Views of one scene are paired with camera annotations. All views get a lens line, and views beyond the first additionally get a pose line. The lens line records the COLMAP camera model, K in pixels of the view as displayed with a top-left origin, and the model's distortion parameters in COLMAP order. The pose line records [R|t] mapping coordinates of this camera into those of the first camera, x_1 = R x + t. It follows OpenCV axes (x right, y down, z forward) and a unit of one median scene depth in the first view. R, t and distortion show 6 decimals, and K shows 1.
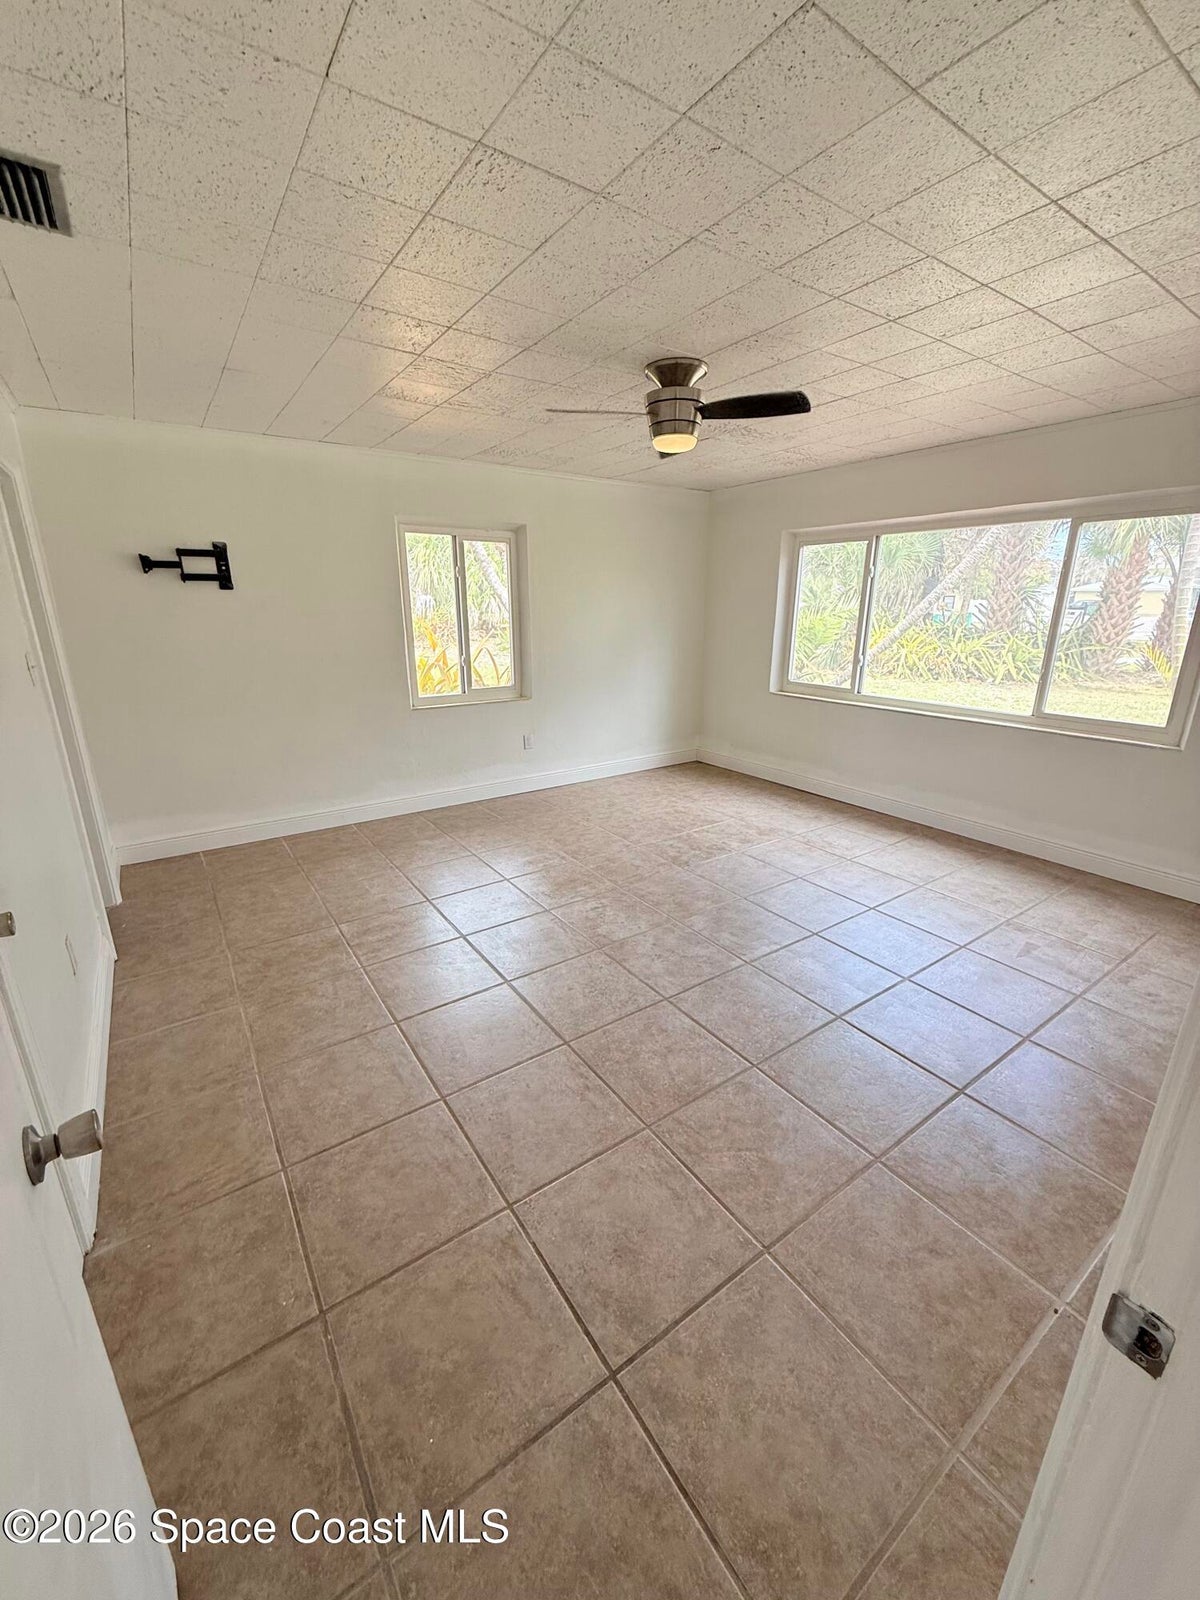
lens RADIAL K [[636.9, 0, 601.7], [0, 636.9, 798.0], [0, 0, 1]] dist [0.000894, 0.000378]
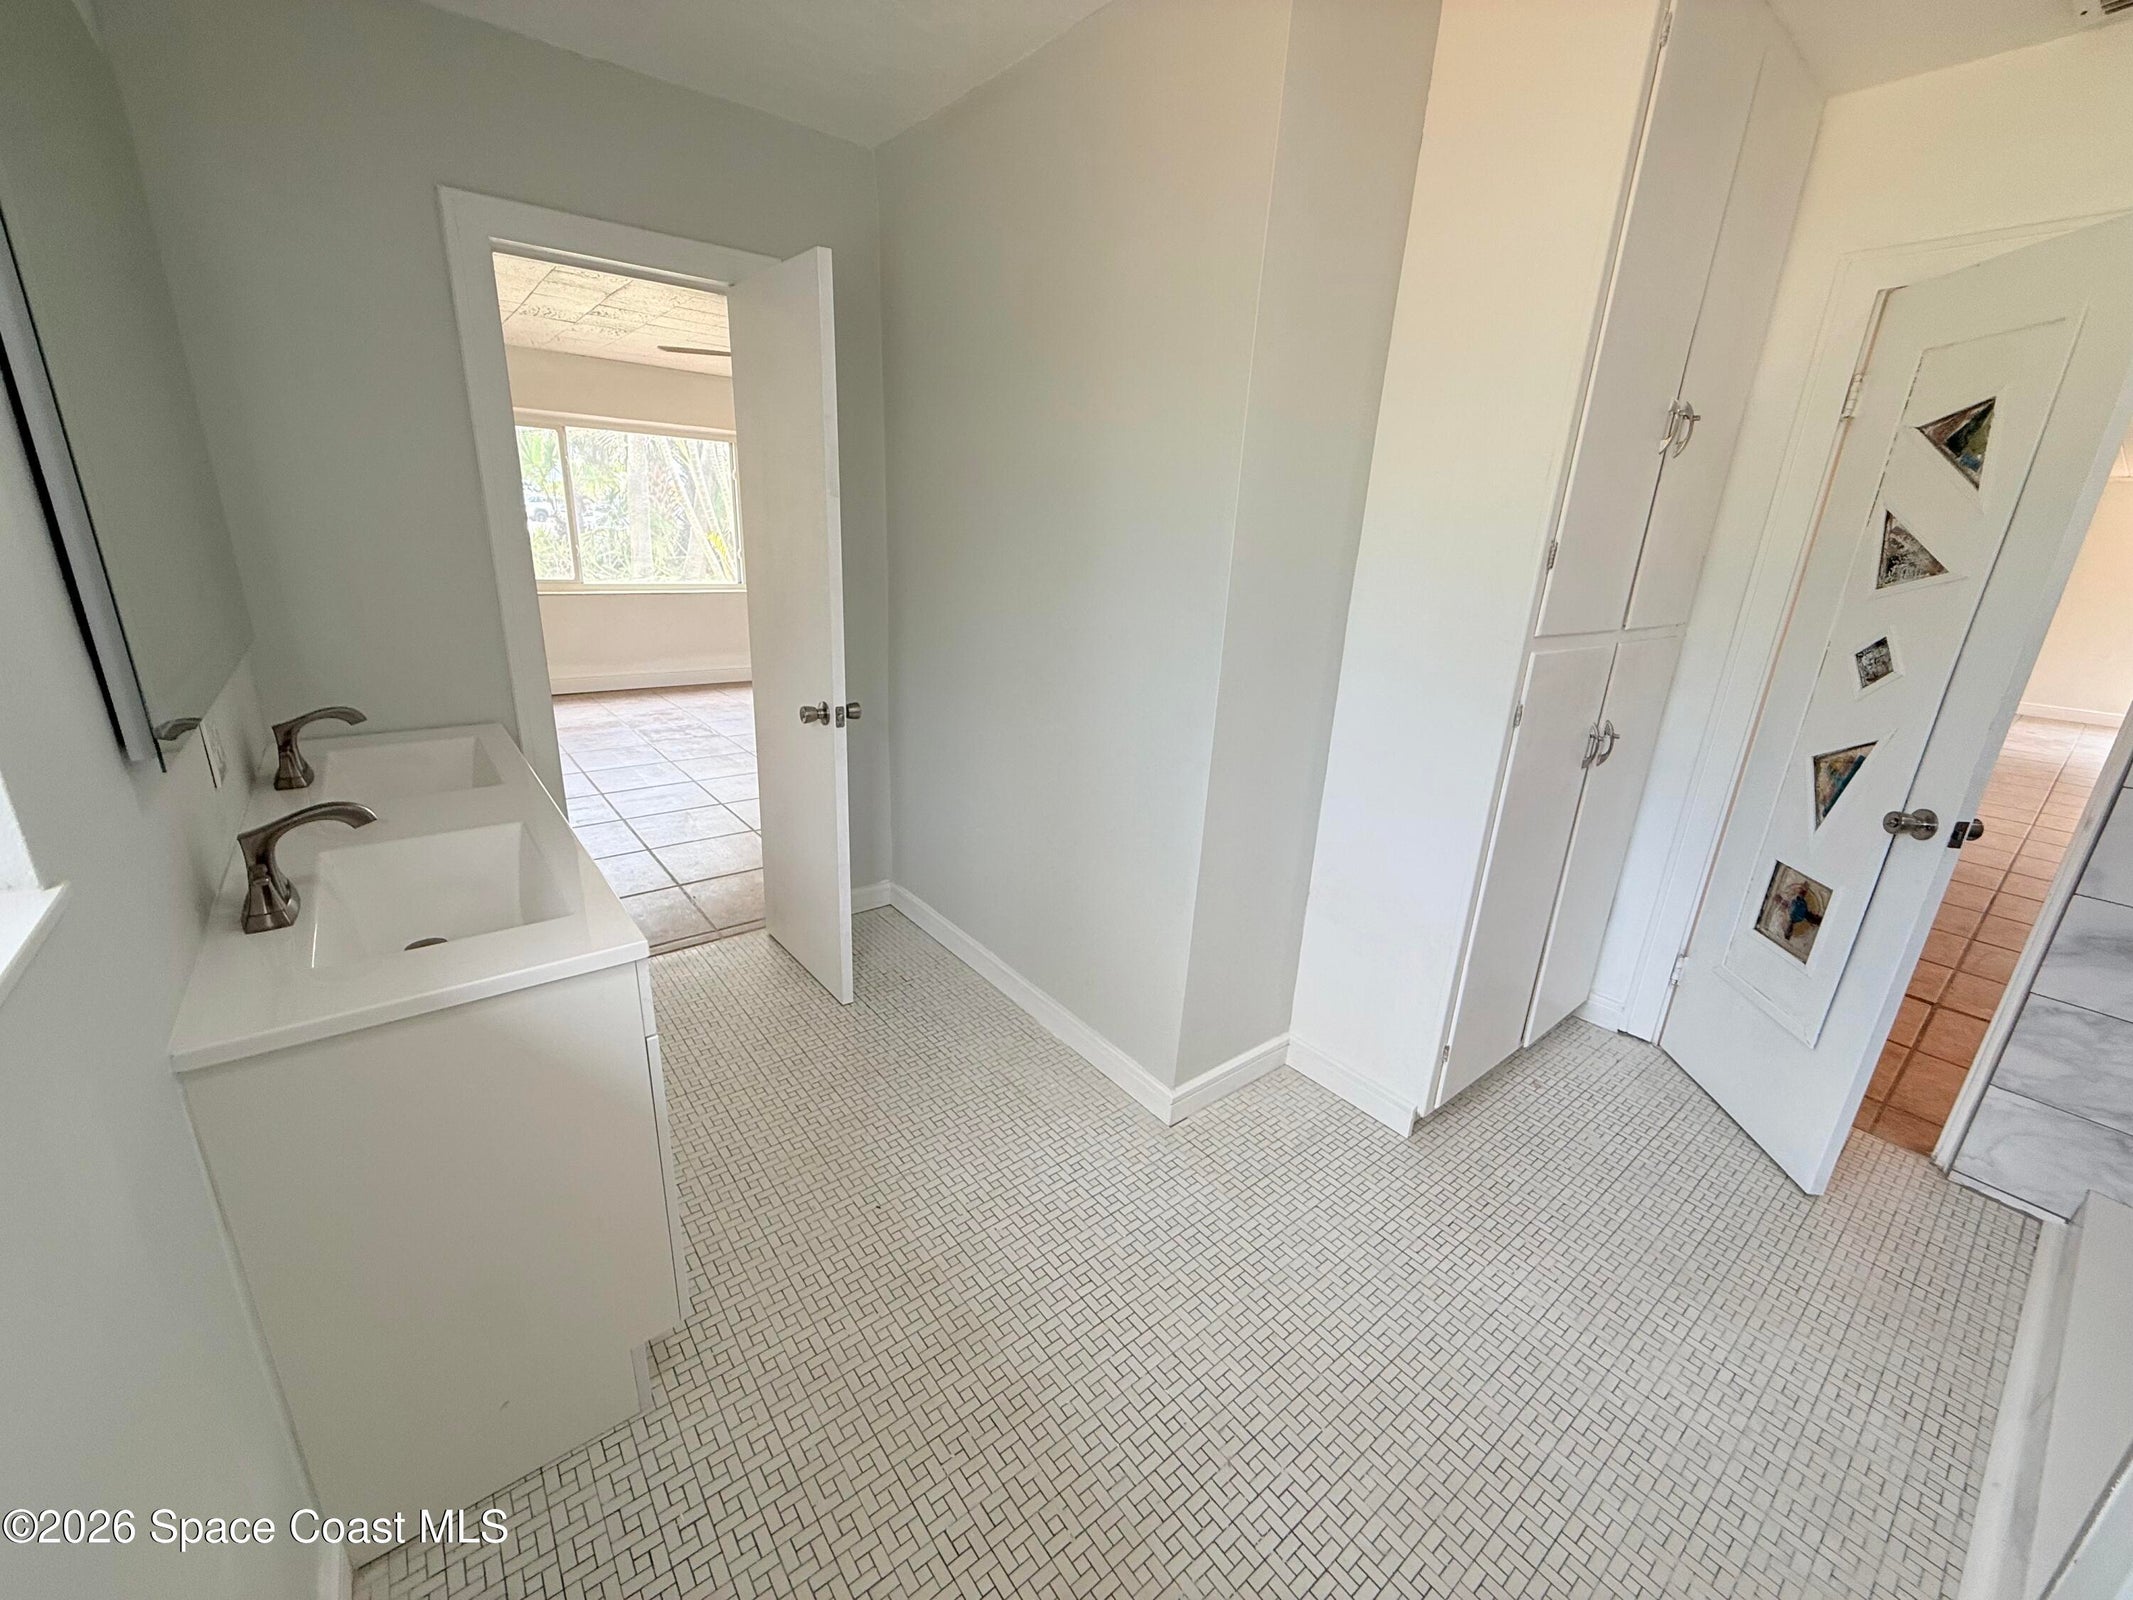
lens RADIAL K [[849.1, 0, 1063.1], [0, 849.1, 799.7], [0, 0, 1]] dist [0.000894, 0.000378]
pose [[-0.069473, -0.307839, 0.948899, -1.236906], [0.246525, 0.916397, 0.315344, -0.103199], [-0.966643, 0.255835, 0.012225, 0.394328]]
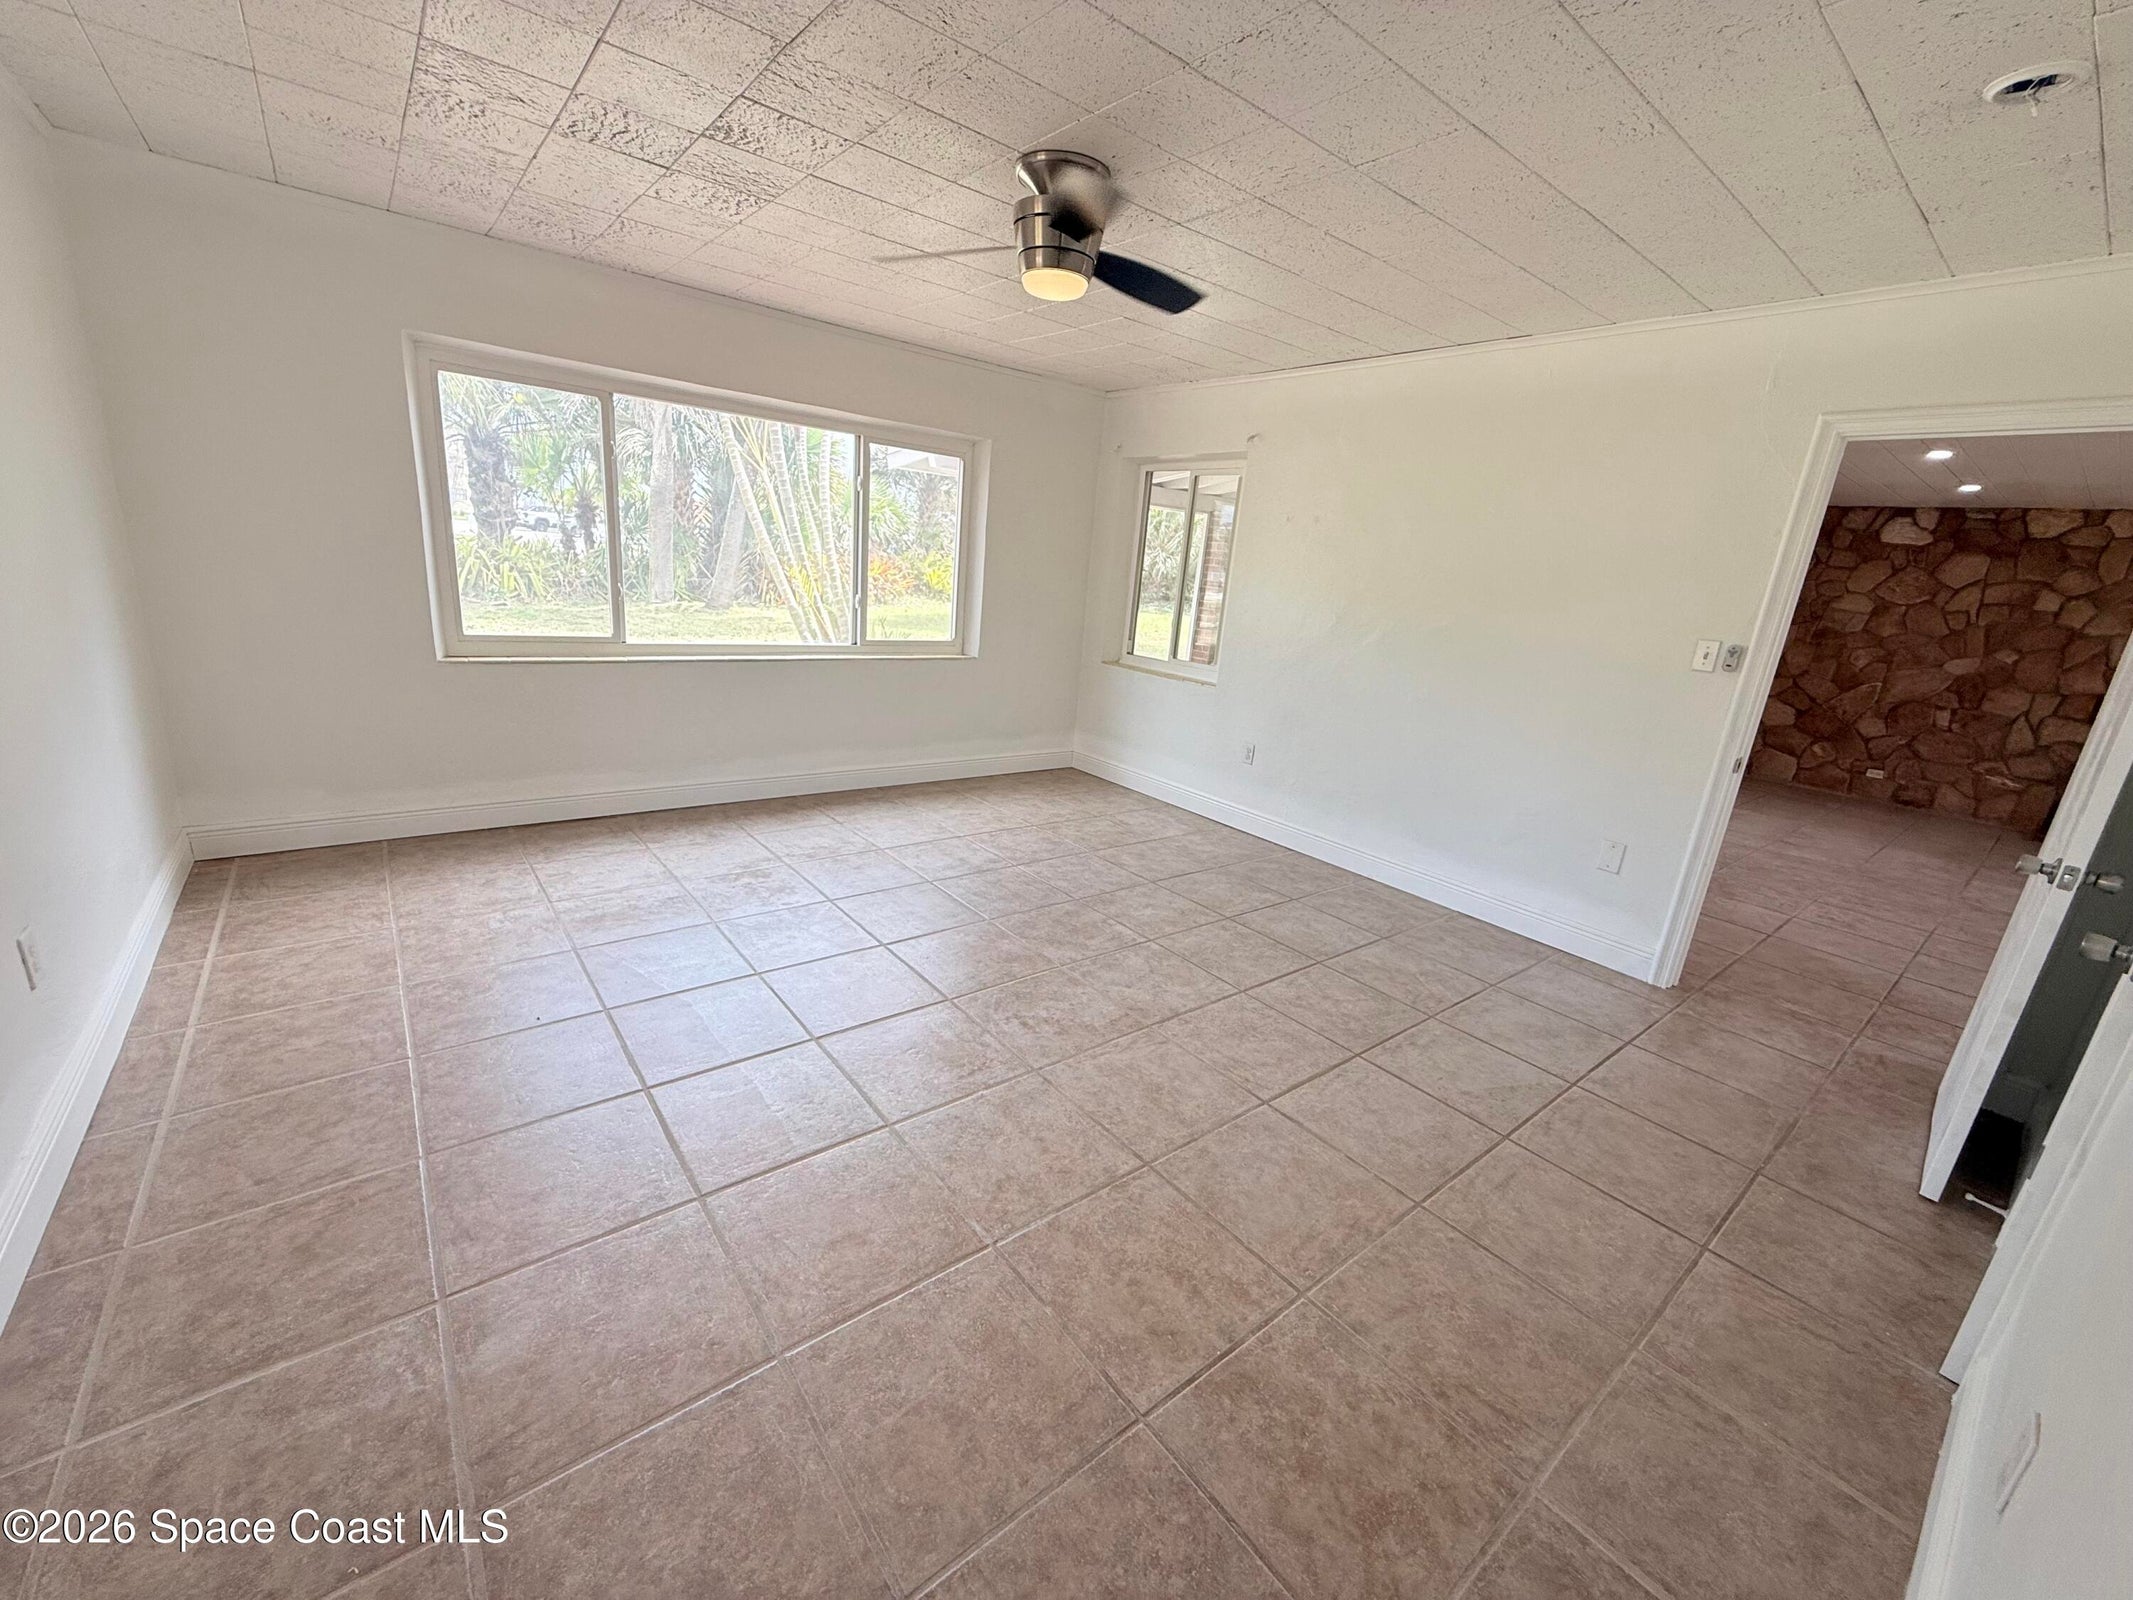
lens RADIAL K [[849.1, 0, 1063.1], [0, 849.1, 799.7], [0, 0, 1]] dist [0.000894, 0.000378]
pose [[-0.065734, -0.279313, 0.957947, -0.576170], [0.212579, 0.934065, 0.286937, -0.200142], [-0.974930, 0.222501, -0.002024, 0.723496]]
